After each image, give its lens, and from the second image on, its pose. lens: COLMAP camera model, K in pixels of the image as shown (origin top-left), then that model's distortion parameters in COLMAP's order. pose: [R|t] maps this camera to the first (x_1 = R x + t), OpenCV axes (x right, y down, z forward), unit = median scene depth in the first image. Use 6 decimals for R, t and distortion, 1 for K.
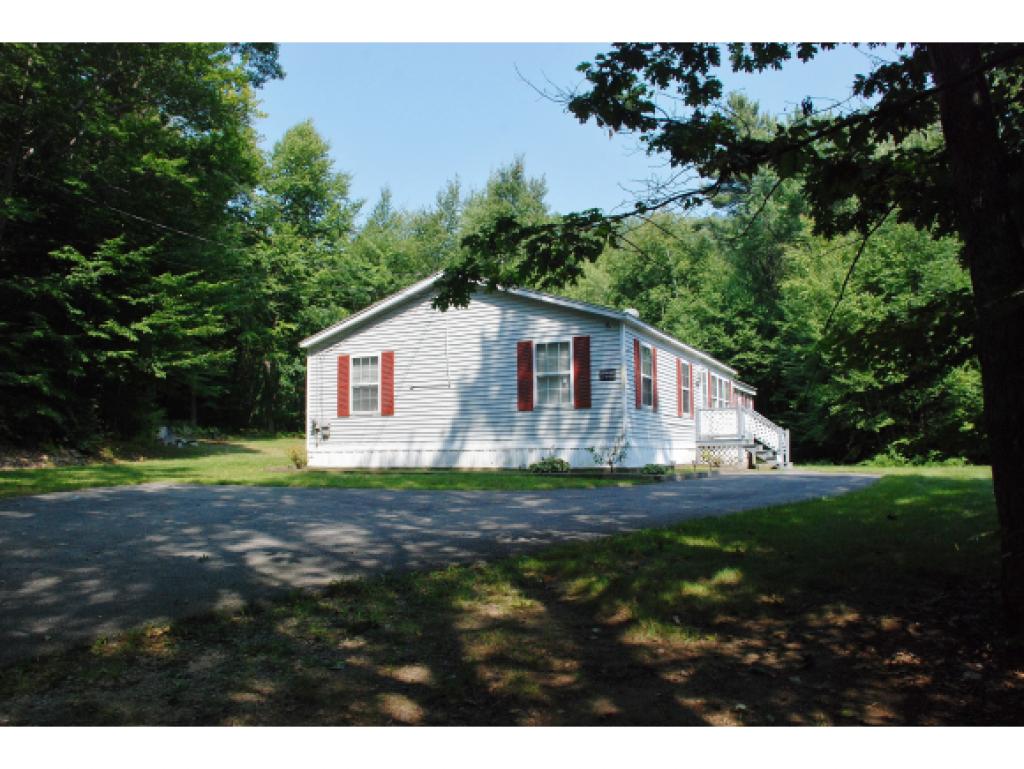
lens RADIAL K [[789.9, 0, 516.8], [0, 789.9, 399.5], [0, 0, 1]] dist [-0.150088, 0.099730]
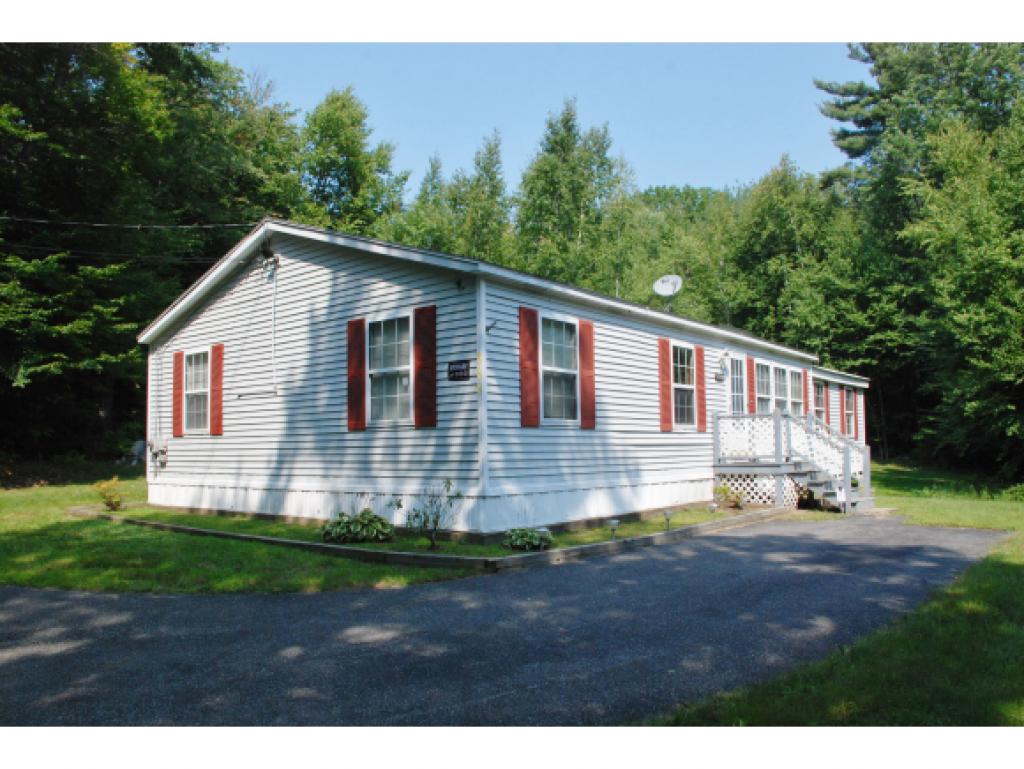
lens RADIAL K [[789.9, 0, 516.8], [0, 789.9, 399.5], [0, 0, 1]] dist [-0.150088, 0.099730]
pose [[0.975053, -0.018959, -0.221159, 0.244121], [0.021050, 0.999753, 0.007101, -0.011057], [0.220970, -0.011579, 0.975212, 0.379081]]
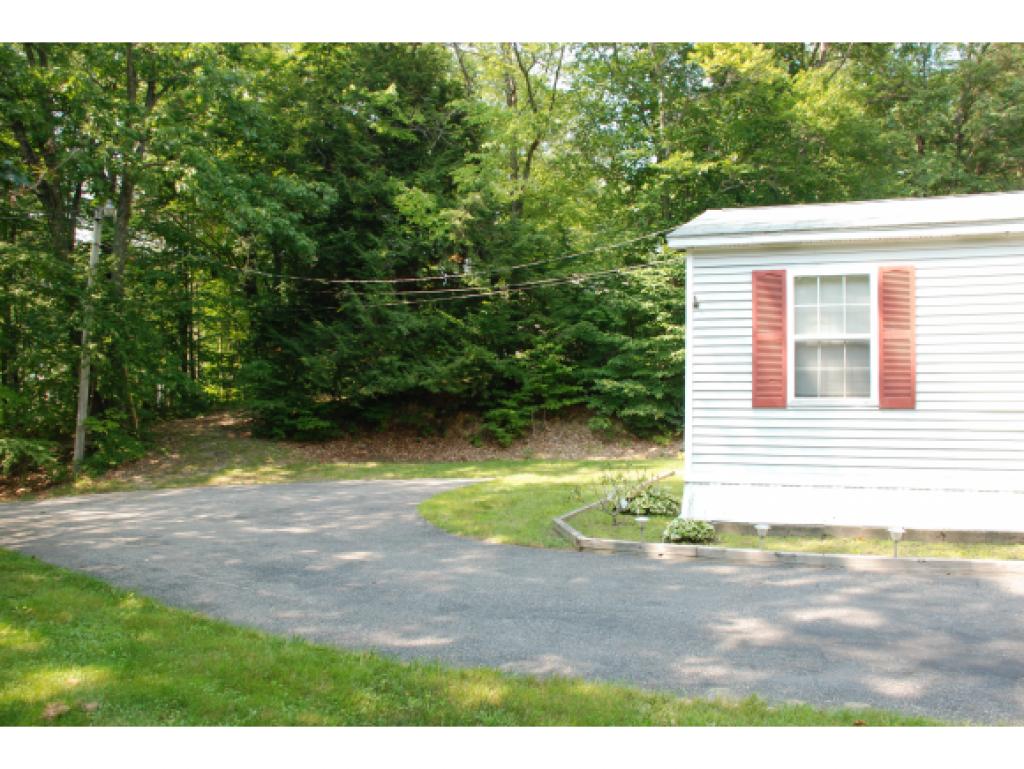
lens RADIAL K [[789.9, 0, 516.8], [0, 789.9, 399.5], [0, 0, 1]] dist [-0.150088, 0.099730]
pose [[0.090587, -0.014822, -0.995778, 0.565727], [0.062080, 0.998029, -0.009208, 0.001339], [0.993952, -0.060984, 0.091329, 0.703007]]
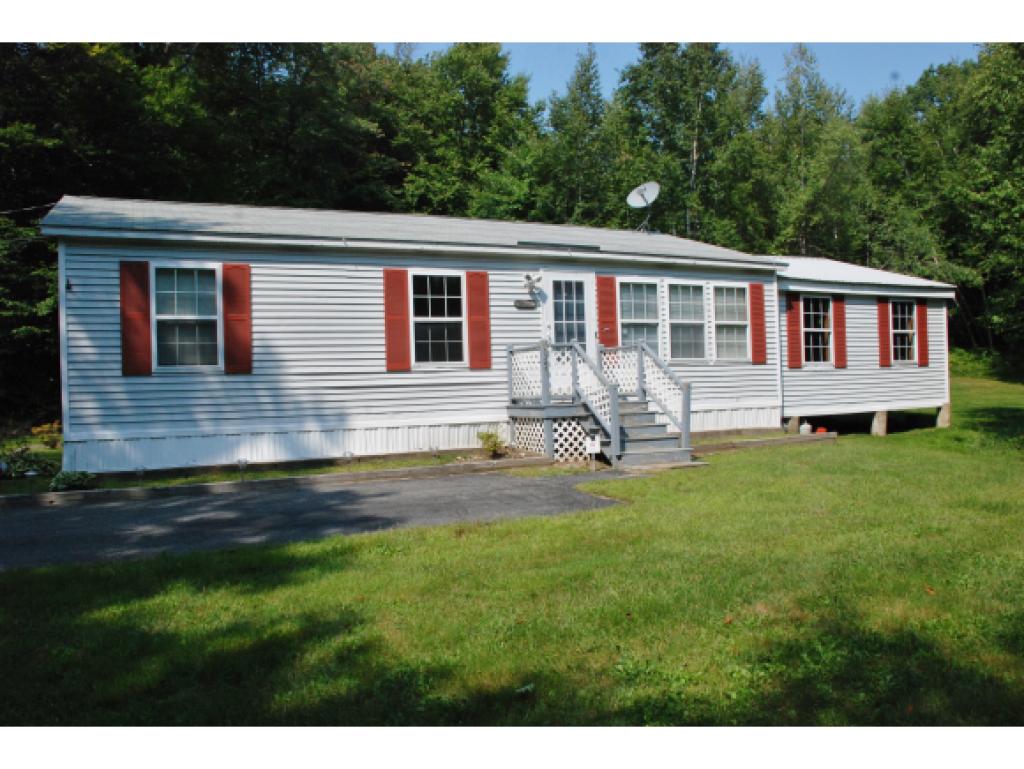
lens RADIAL K [[789.9, 0, 516.8], [0, 789.9, 399.5], [0, 0, 1]] dist [-0.150088, 0.099730]
pose [[0.784365, -0.009522, -0.620226, 0.667222], [0.070246, 0.994813, 0.073564, 0.006832], [0.616309, -0.101270, 0.780966, 0.635396]]
